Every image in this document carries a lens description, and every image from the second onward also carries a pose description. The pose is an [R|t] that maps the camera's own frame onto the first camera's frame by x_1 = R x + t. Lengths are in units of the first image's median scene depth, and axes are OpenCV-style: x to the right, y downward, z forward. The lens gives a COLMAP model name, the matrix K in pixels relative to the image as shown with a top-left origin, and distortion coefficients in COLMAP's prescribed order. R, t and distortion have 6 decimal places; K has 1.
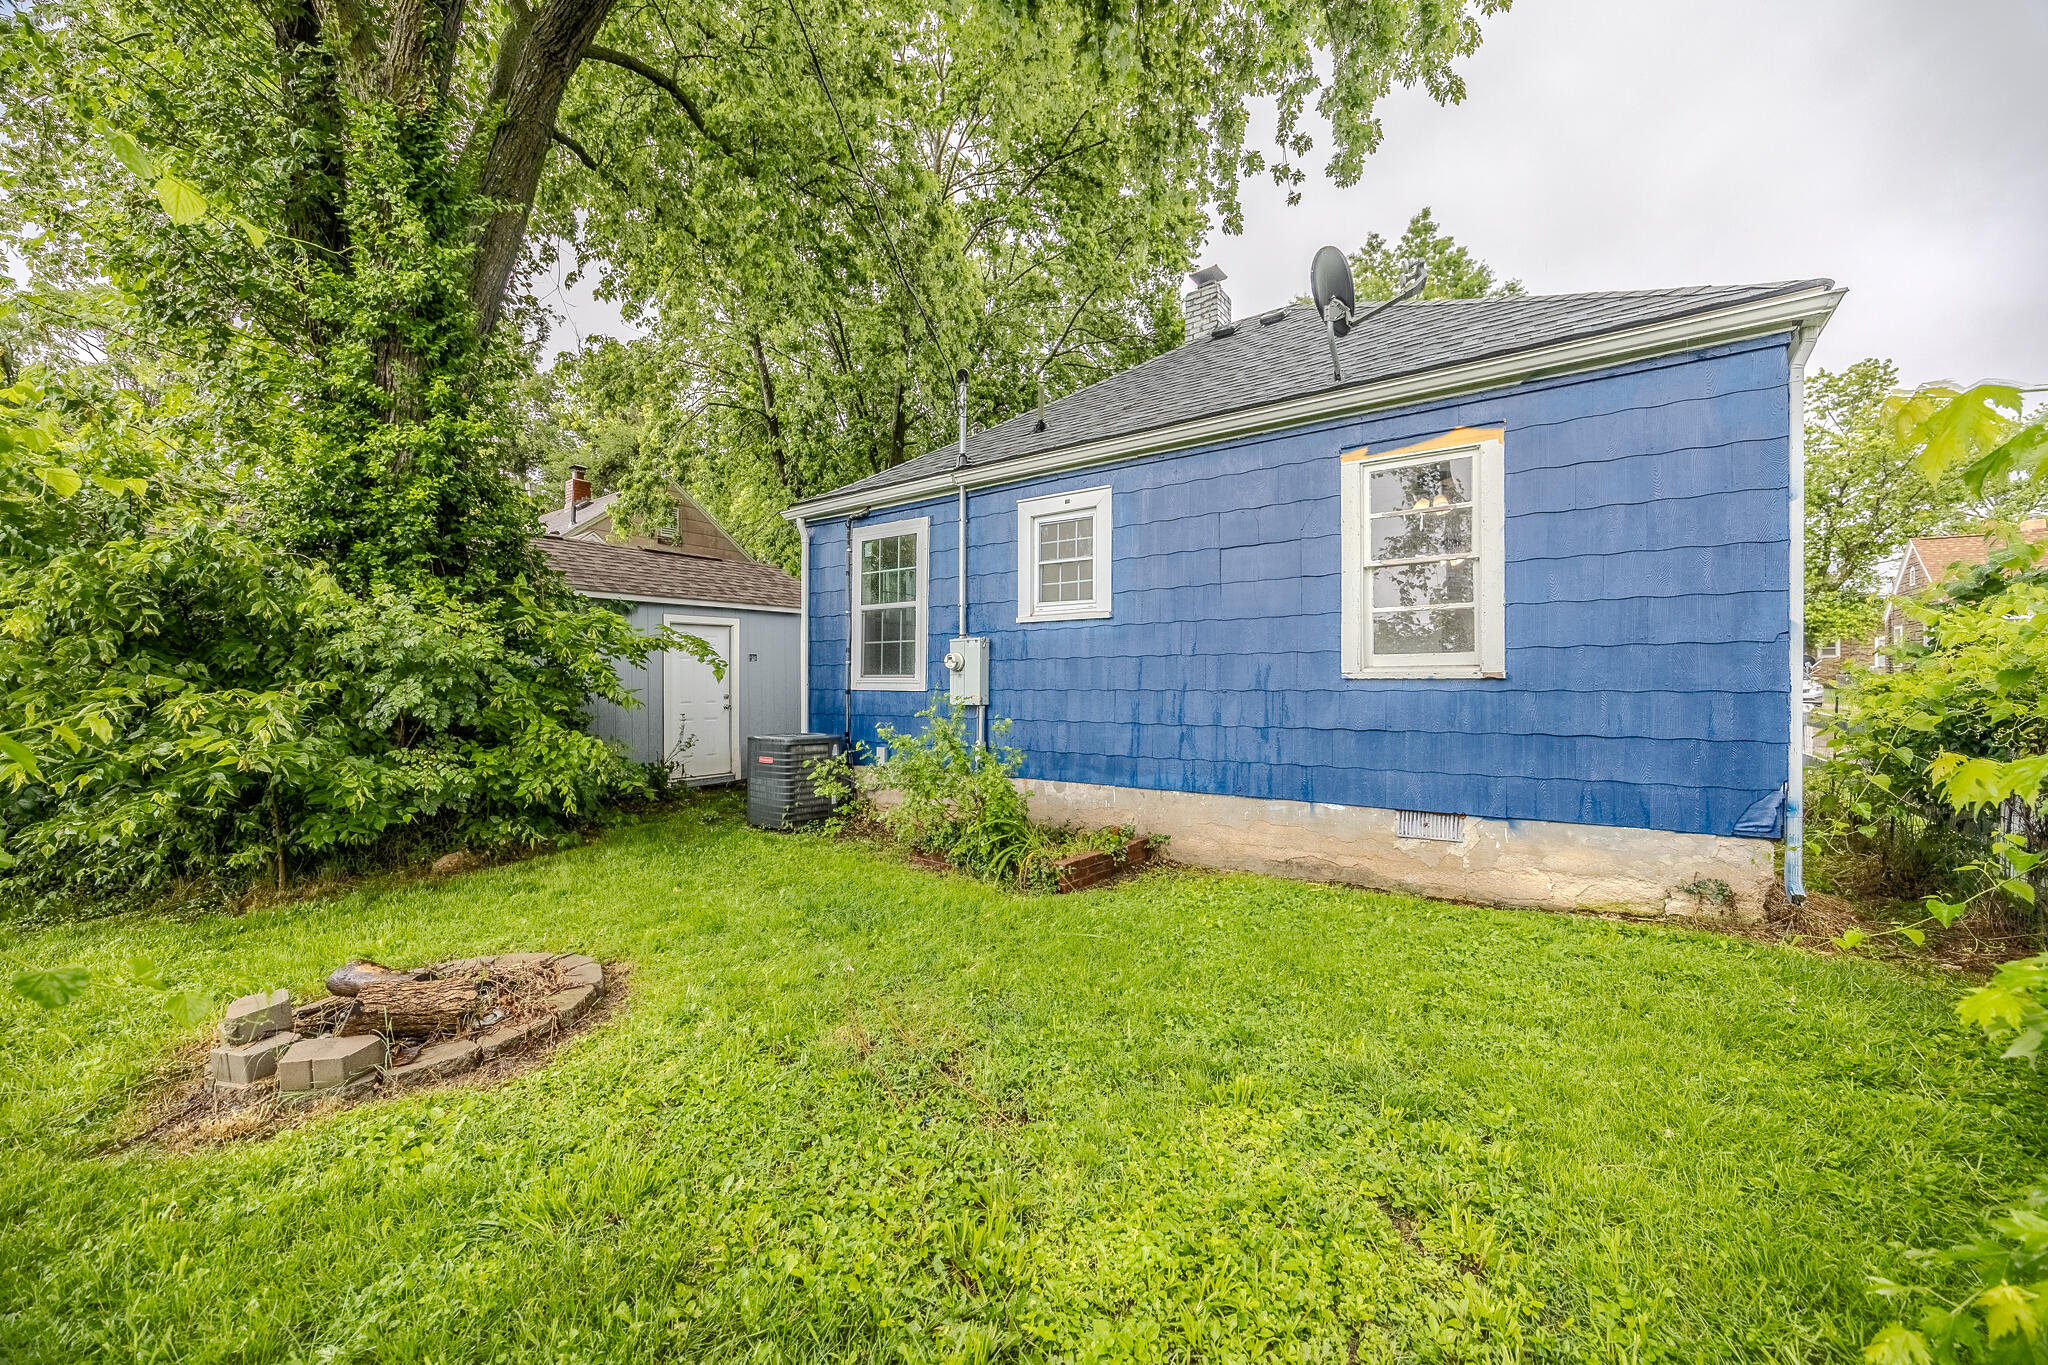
lens RADIAL K [[778.7, 0, 1023.3], [0, 778.7, 685.1], [0, 0, 1]] dist [-0.002473, -0.000743]
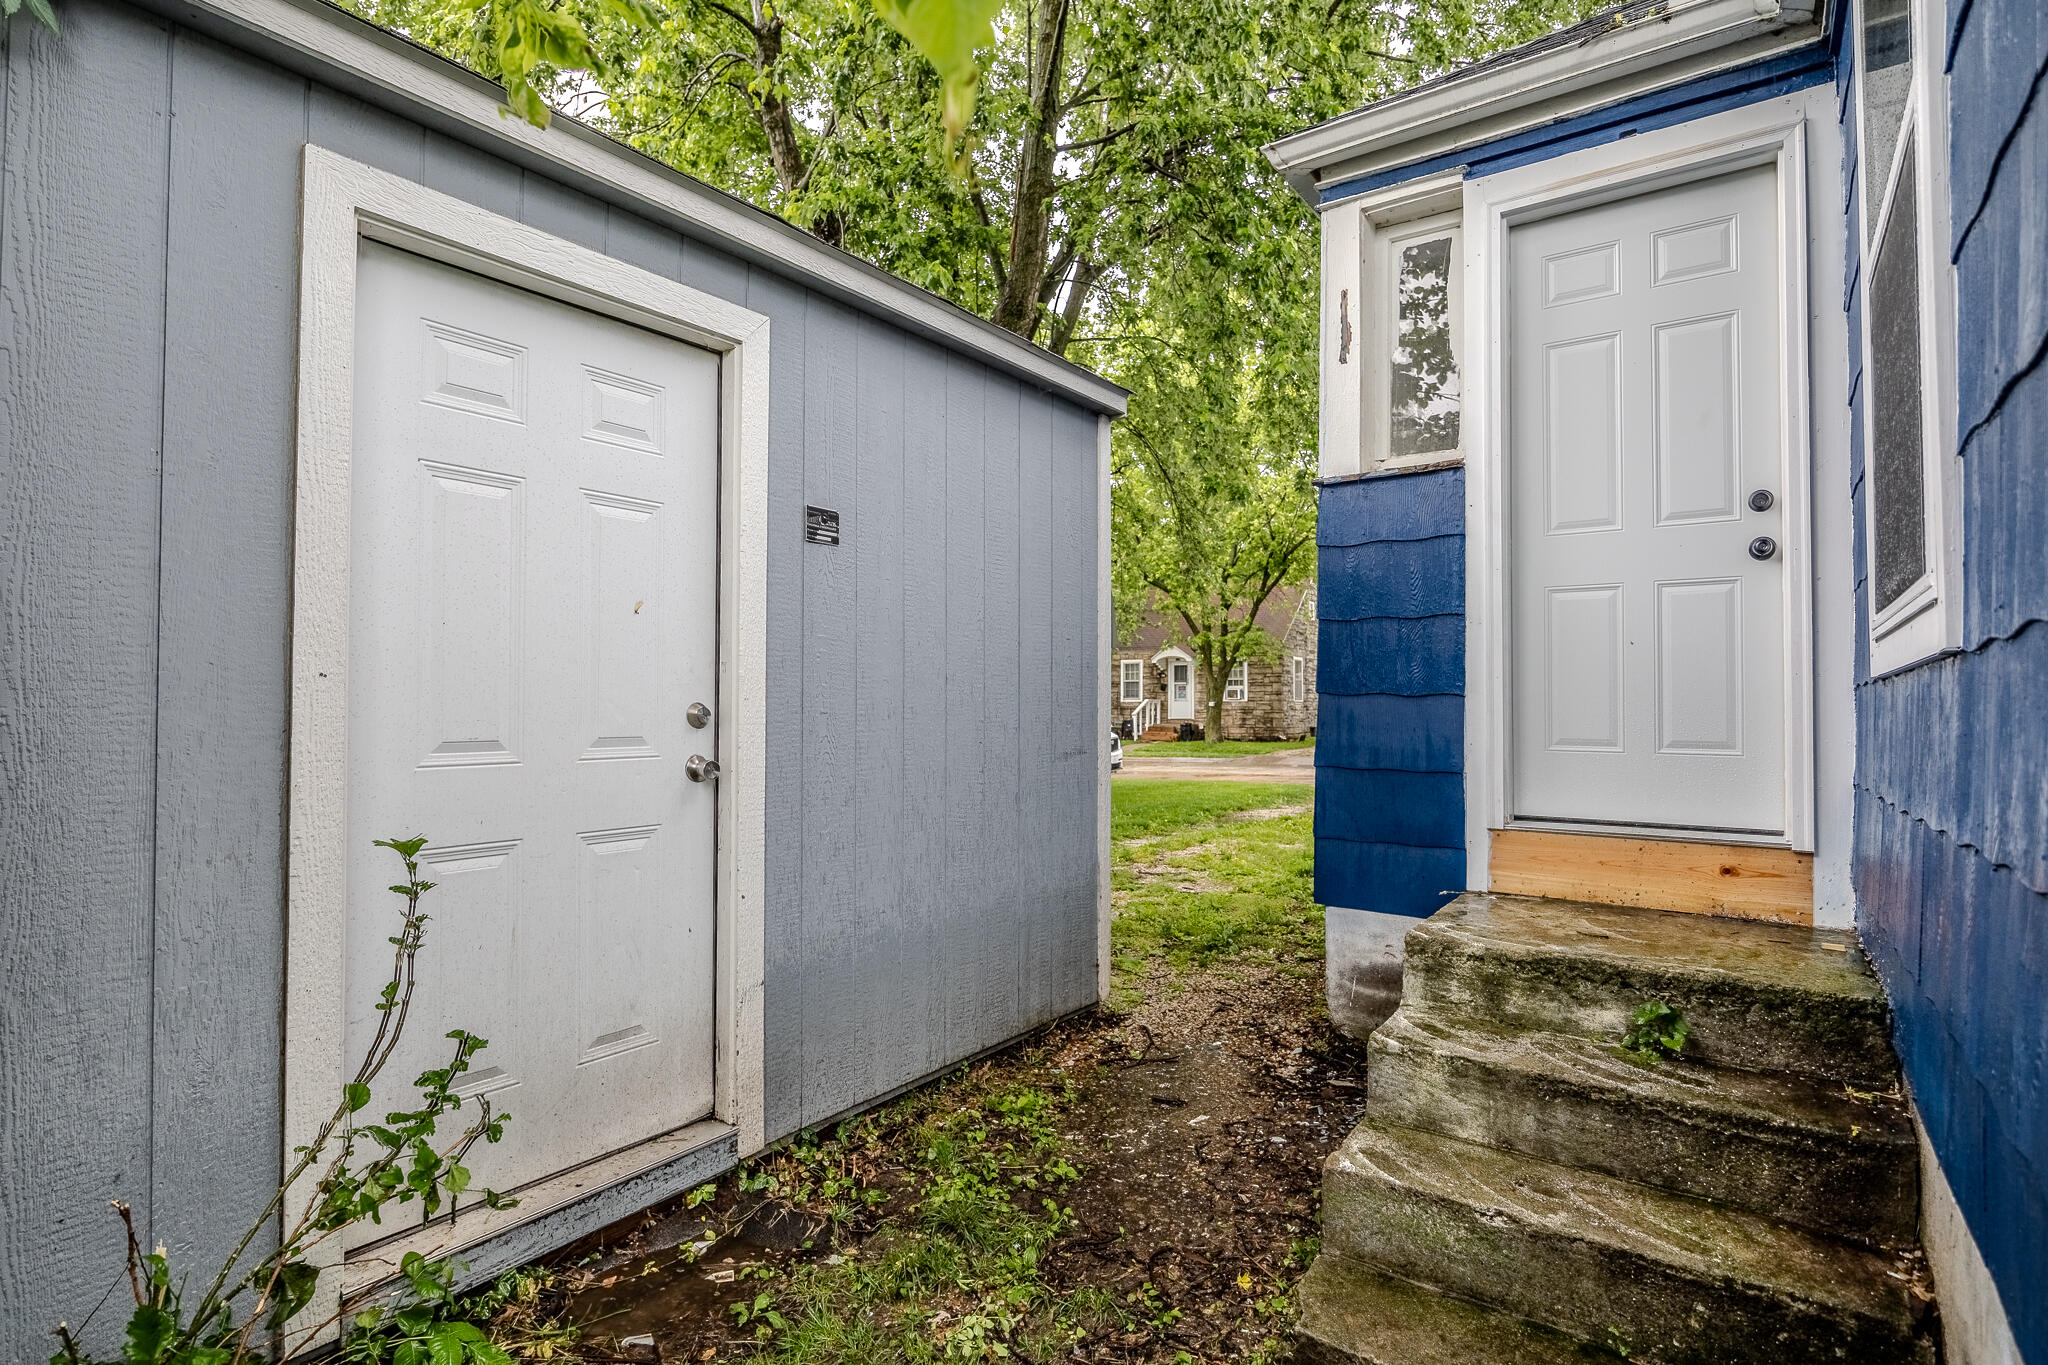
lens RADIAL K [[1040.7, 0, 1024.7], [0, 1040.7, 685.9], [0, 0, 1]] dist [0.000178, 0.000012]
pose [[0.999902, 0.009343, 0.010385, -0.305060], [-0.009154, 0.999794, -0.018109, 0.011484], [-0.010553, 0.018012, 0.999782, 0.747019]]
